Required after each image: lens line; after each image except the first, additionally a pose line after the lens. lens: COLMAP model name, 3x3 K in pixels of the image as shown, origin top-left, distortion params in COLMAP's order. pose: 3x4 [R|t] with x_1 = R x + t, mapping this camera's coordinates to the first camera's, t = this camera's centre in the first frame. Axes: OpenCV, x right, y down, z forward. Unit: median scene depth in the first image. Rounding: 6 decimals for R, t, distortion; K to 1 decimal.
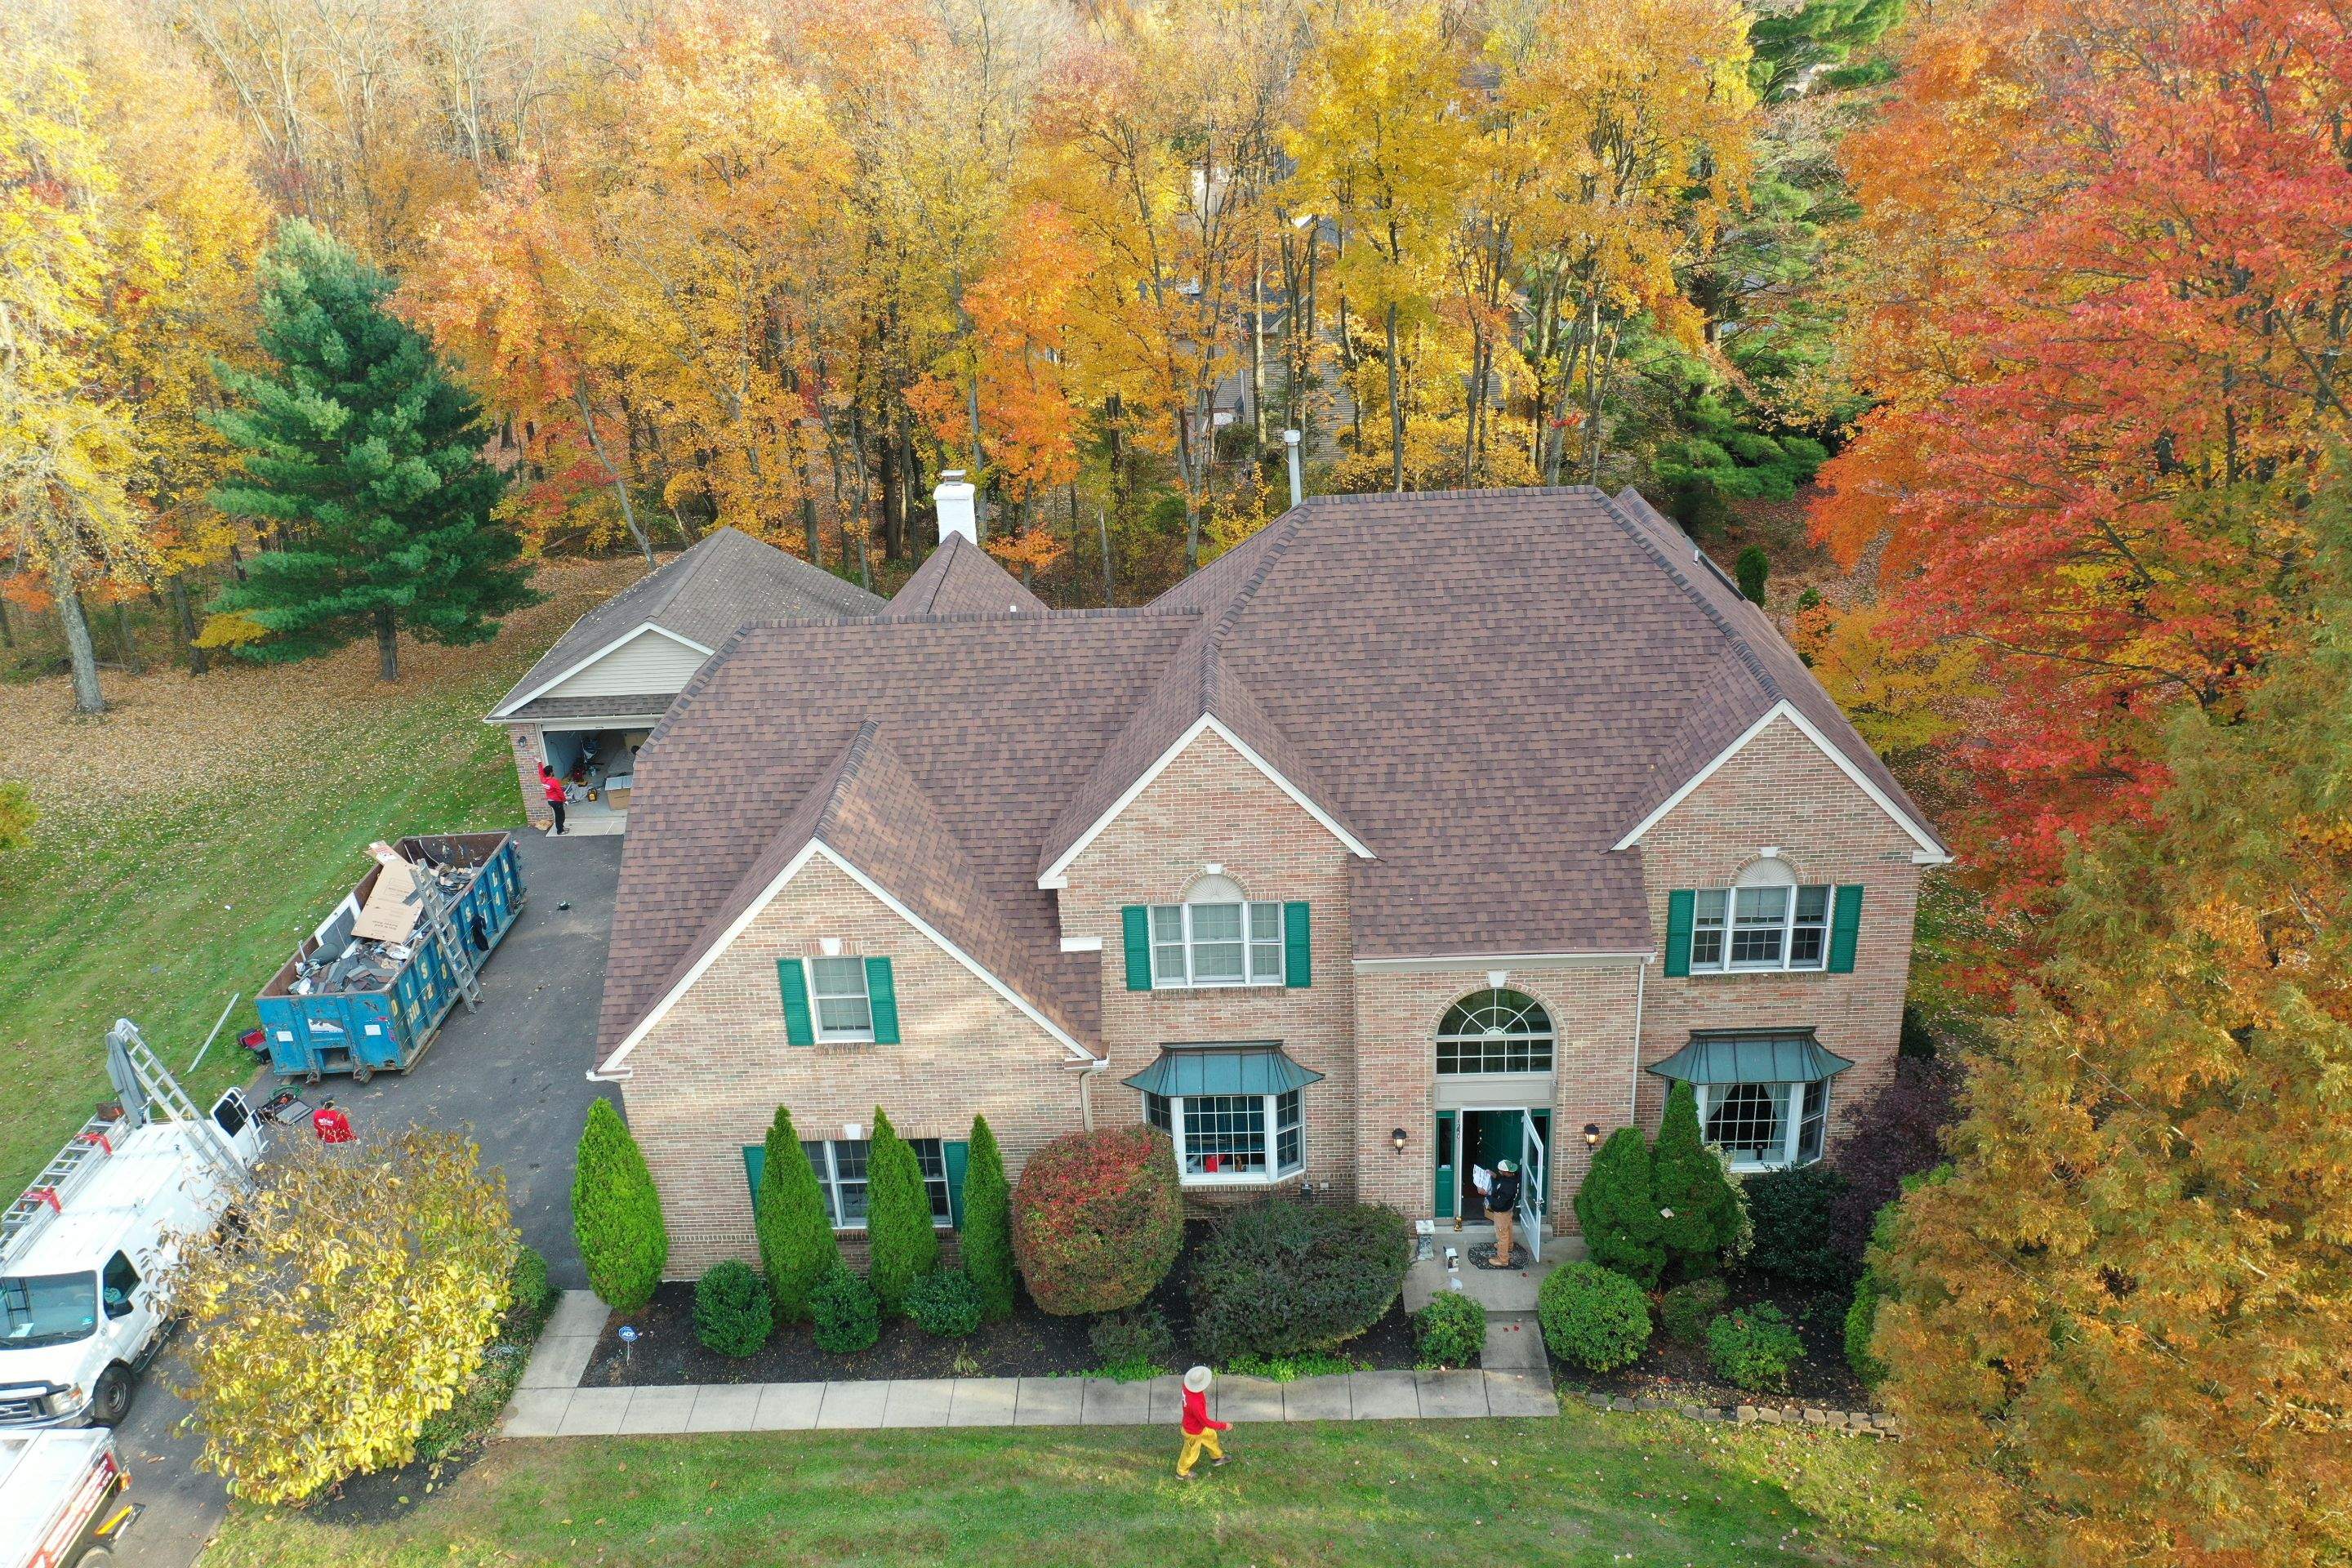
lens RADIAL K [[1855.0, 0, 1181.0], [0, 1855.0, 776.3], [0, 0, 1]] dist [0.004417, -0.001857]
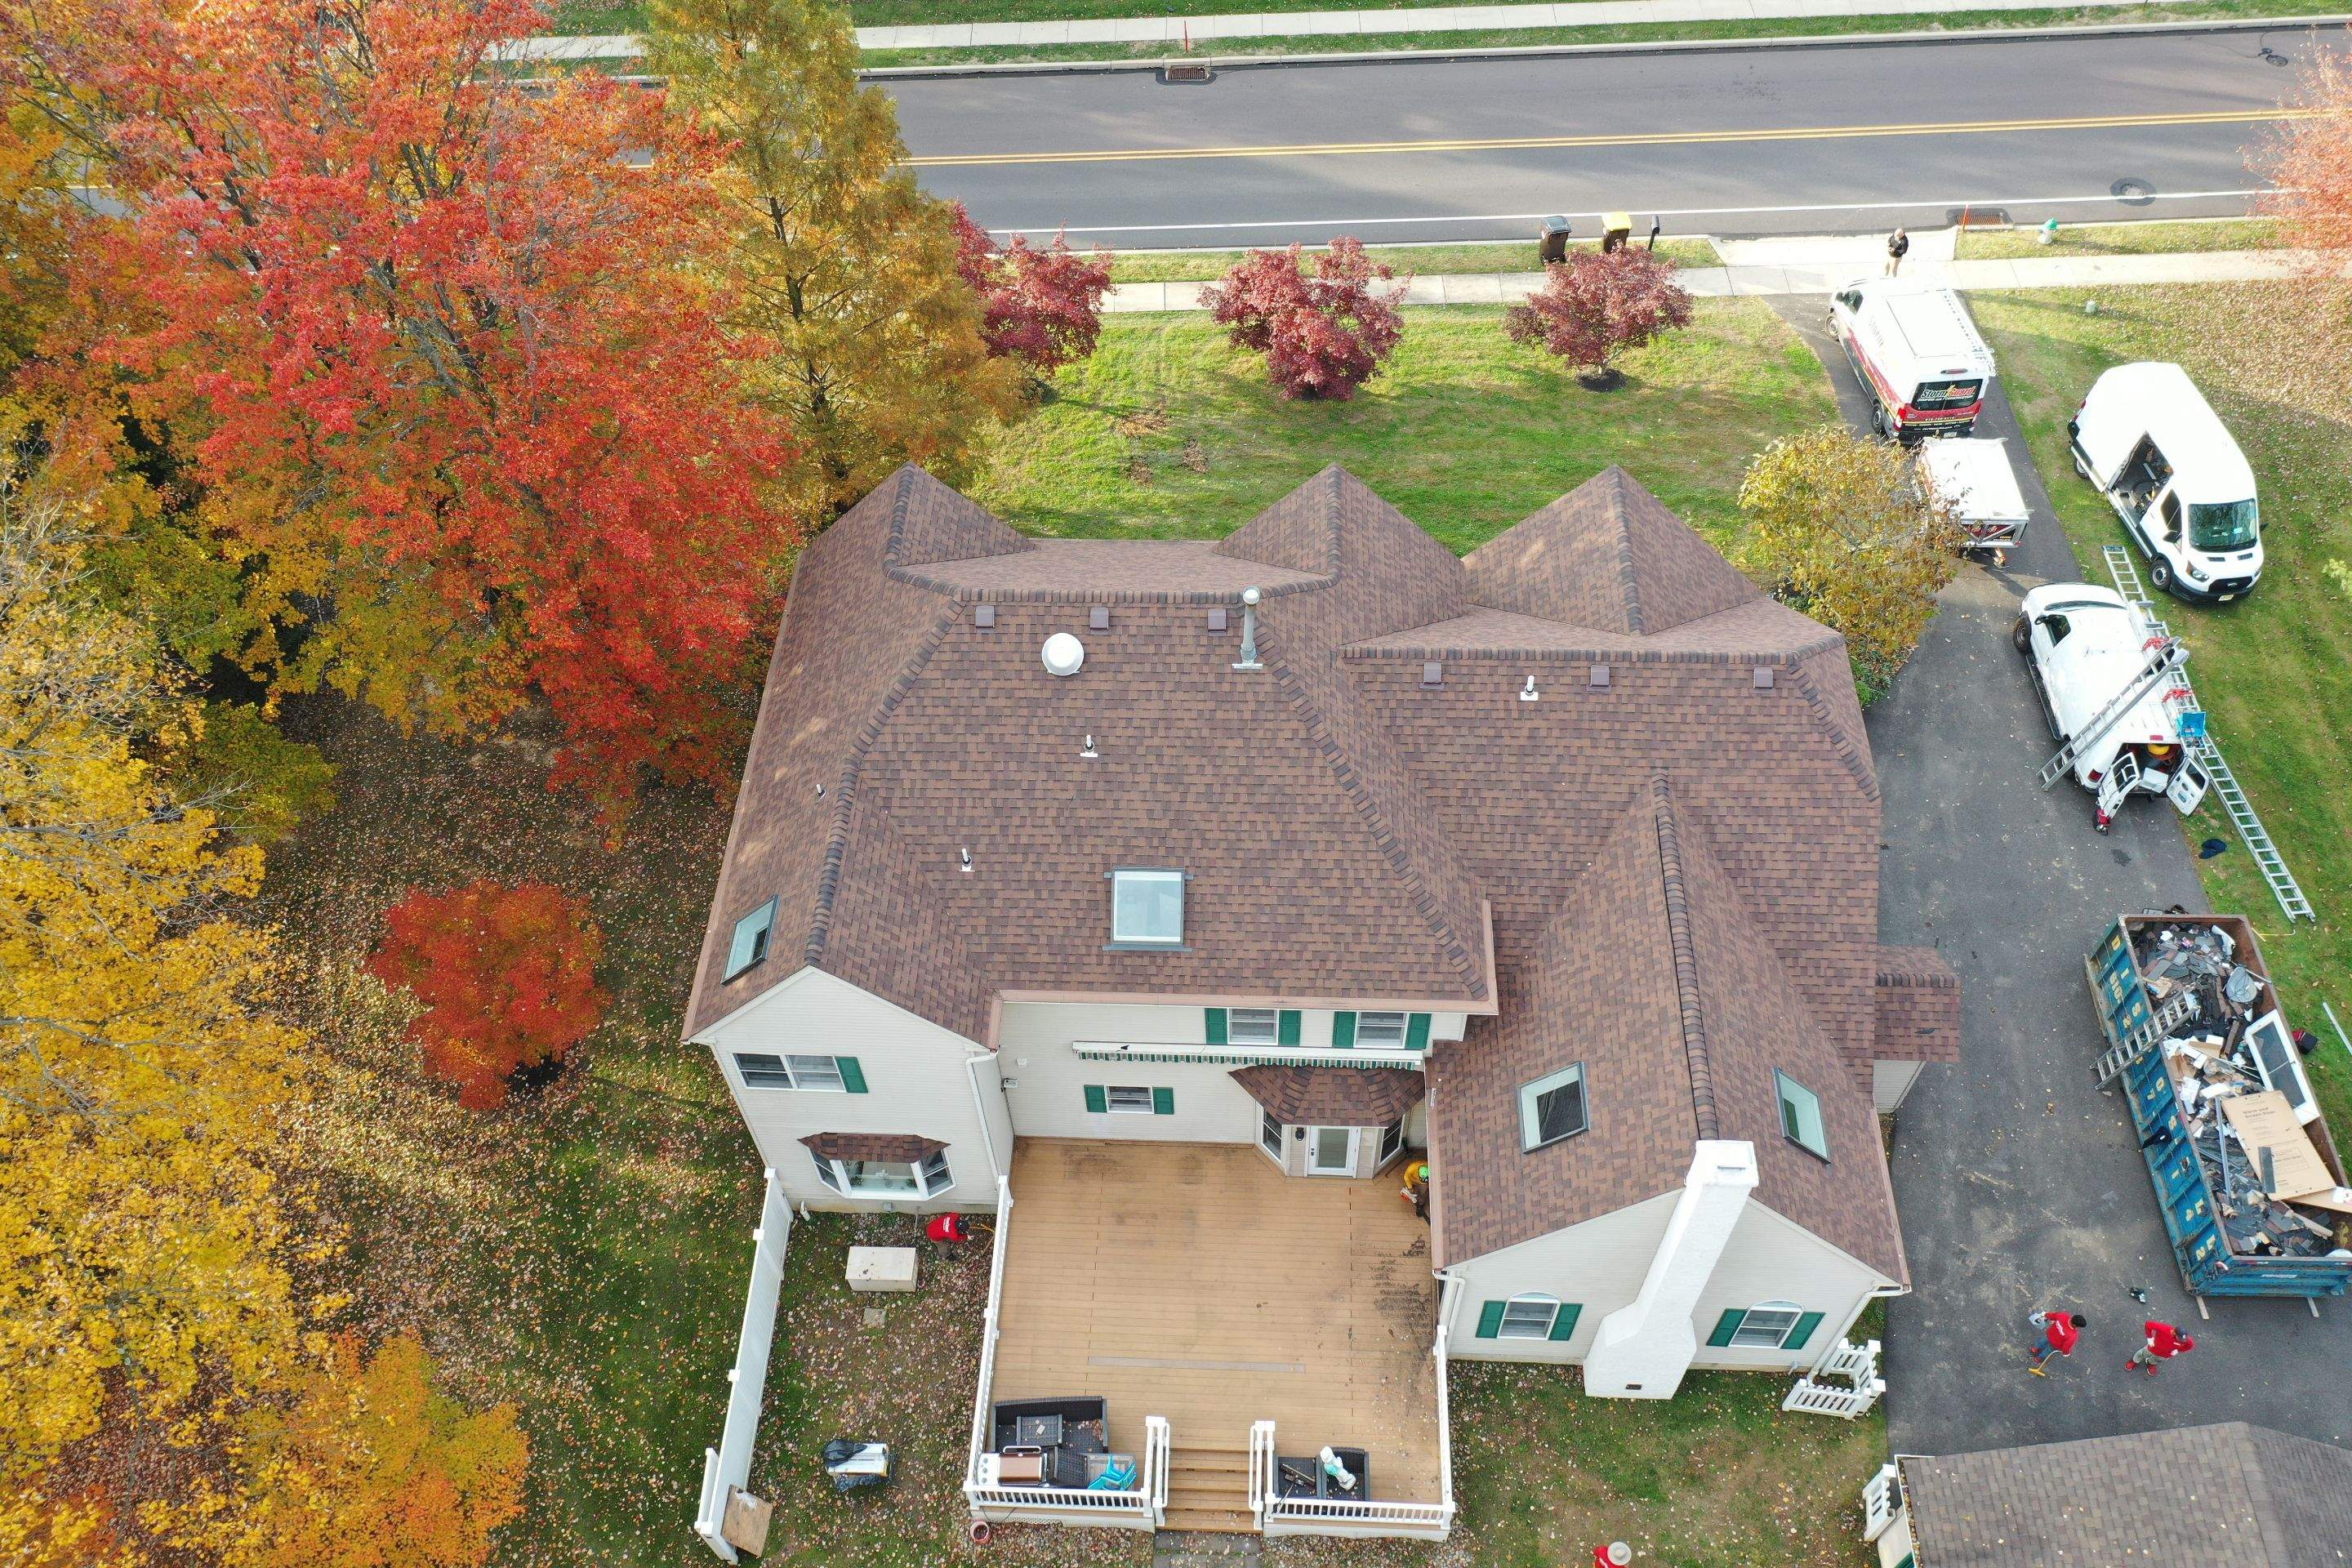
lens RADIAL K [[1848.7, 0, 1175.1], [0, 1848.7, 782.0], [0, 0, 1]] dist [0.011504, -0.004390]
pose [[-0.996808, 0.028892, 0.074426, 0.033542], [0.079030, 0.224941, 0.971162, -1.201762], [0.011317, 0.973944, -0.226506, 1.433445]]
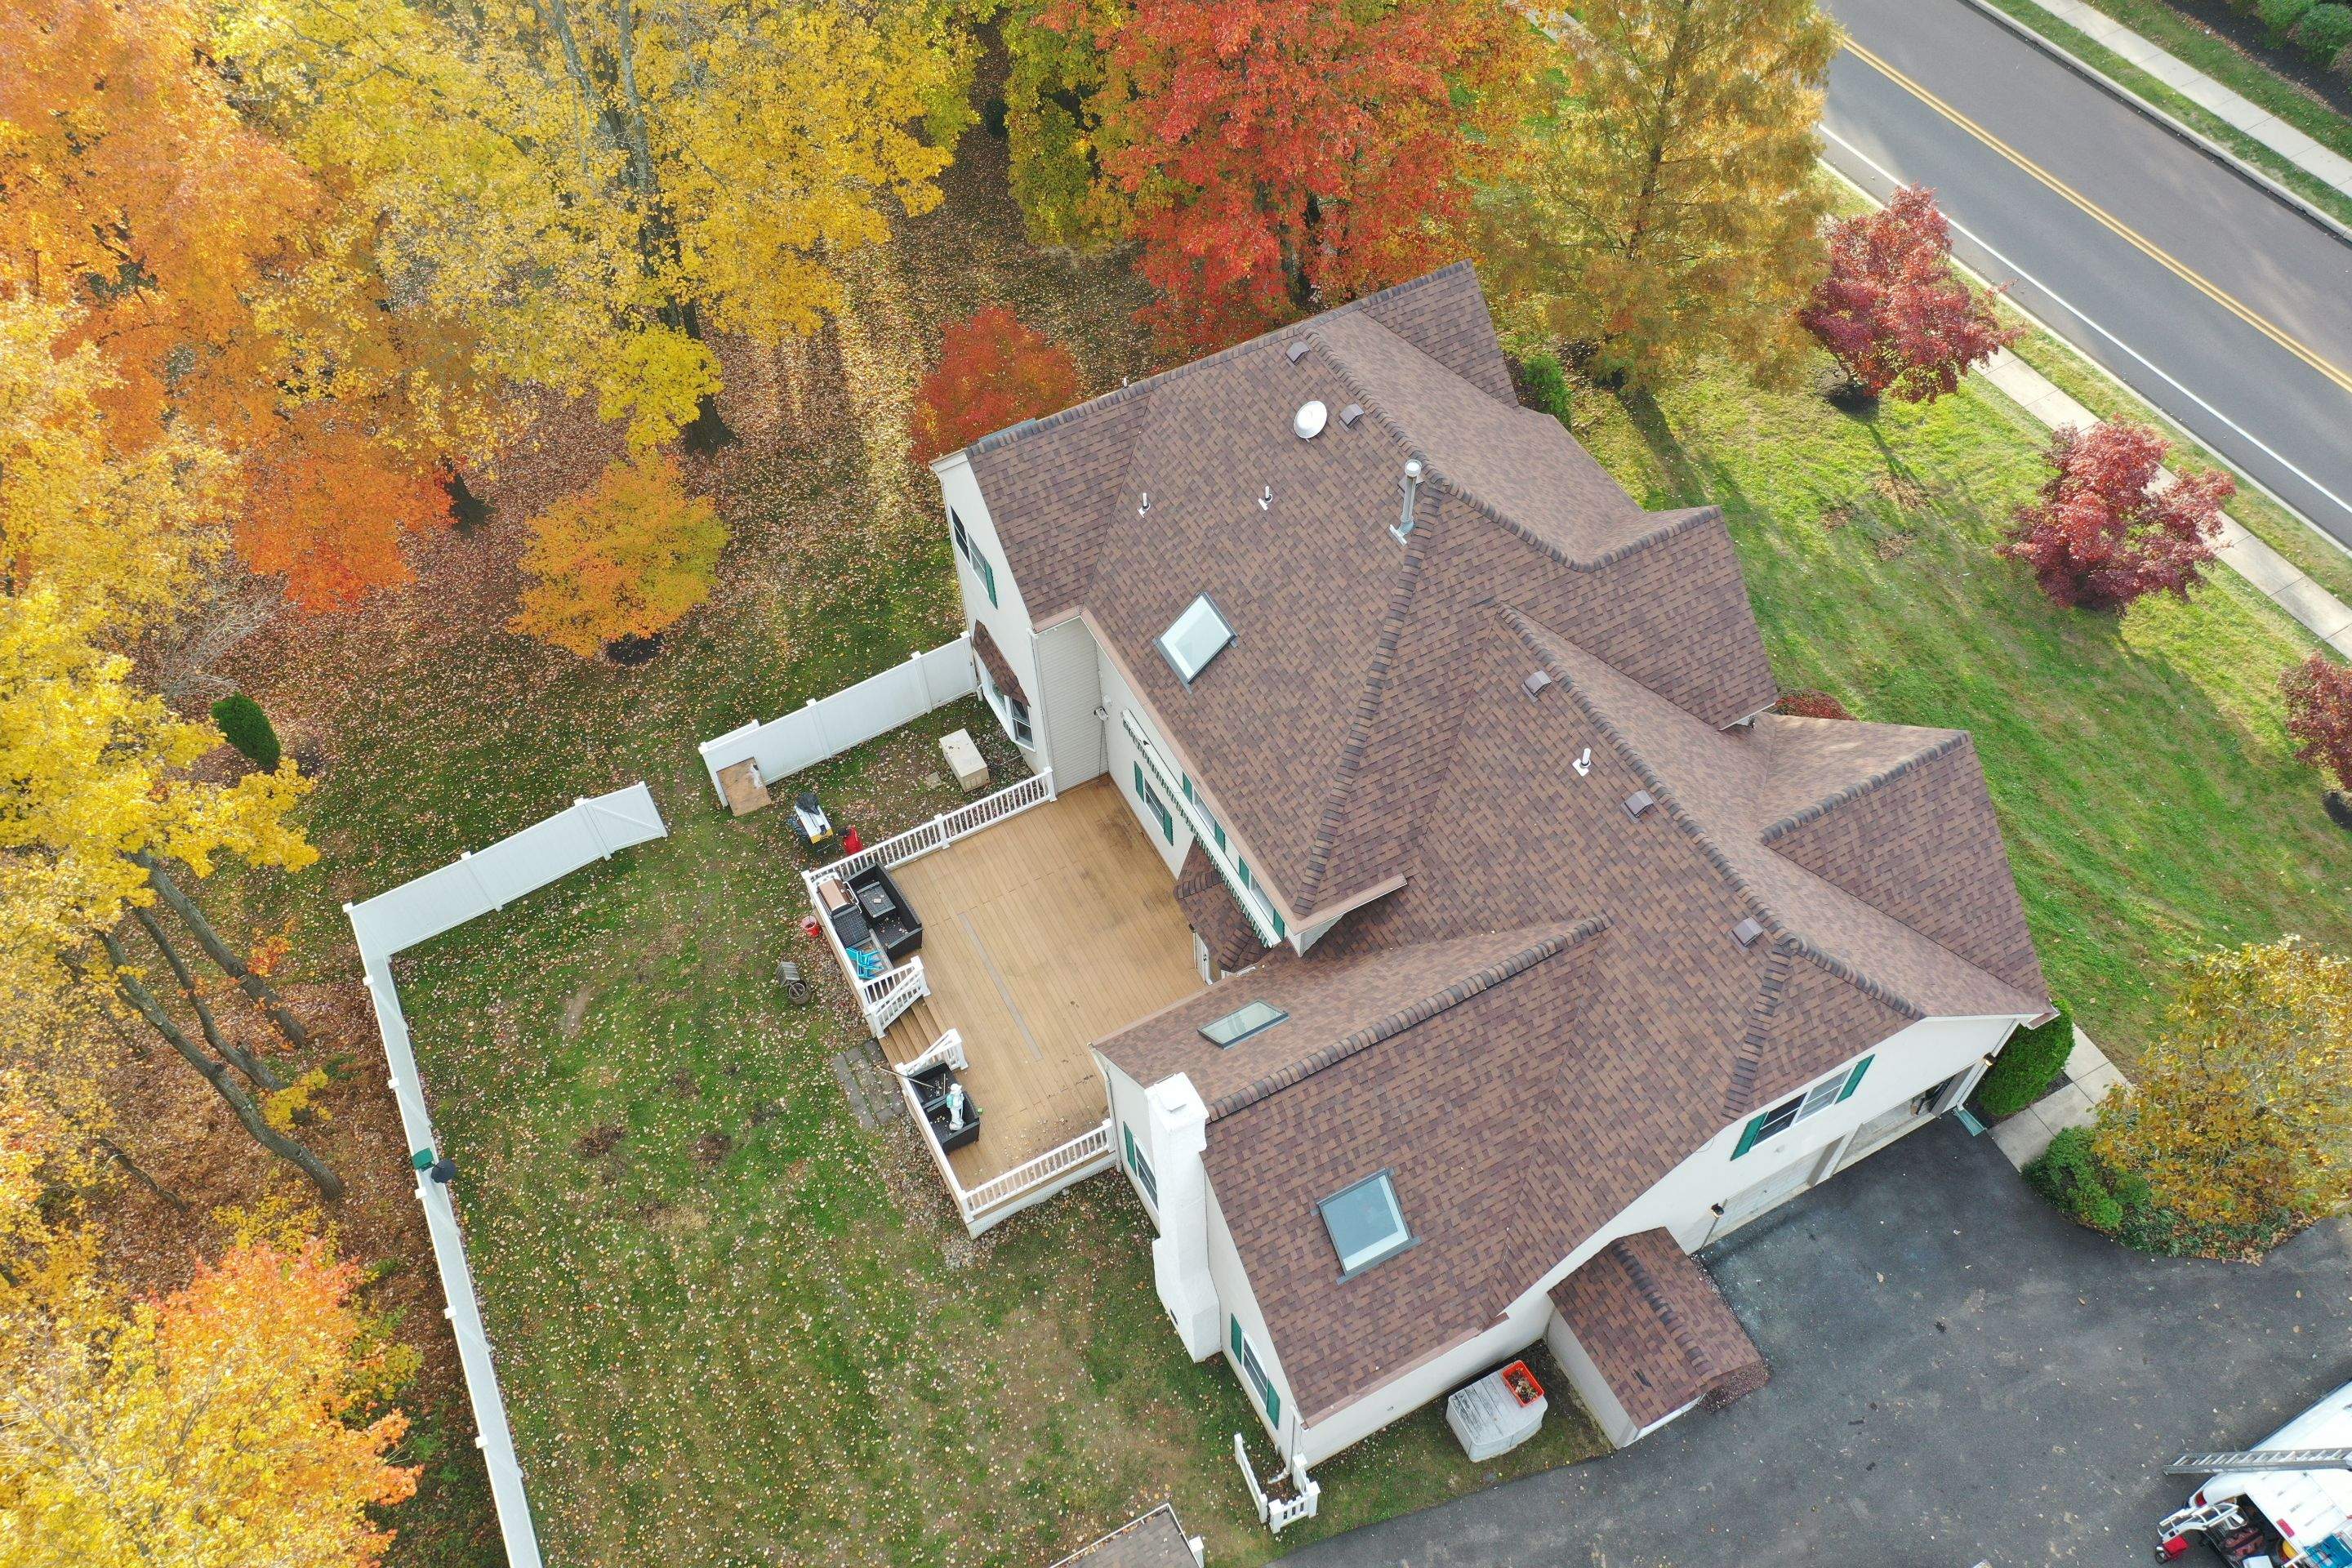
lens RADIAL K [[1848.7, 0, 1175.1], [0, 1848.7, 782.0], [0, 0, 1]] dist [0.011504, -0.004390]
pose [[-0.485654, -0.667720, 0.564172, -0.605502], [0.407517, 0.398032, 0.821888, -1.079021], [-0.773350, 0.629063, 0.078802, 1.230366]]
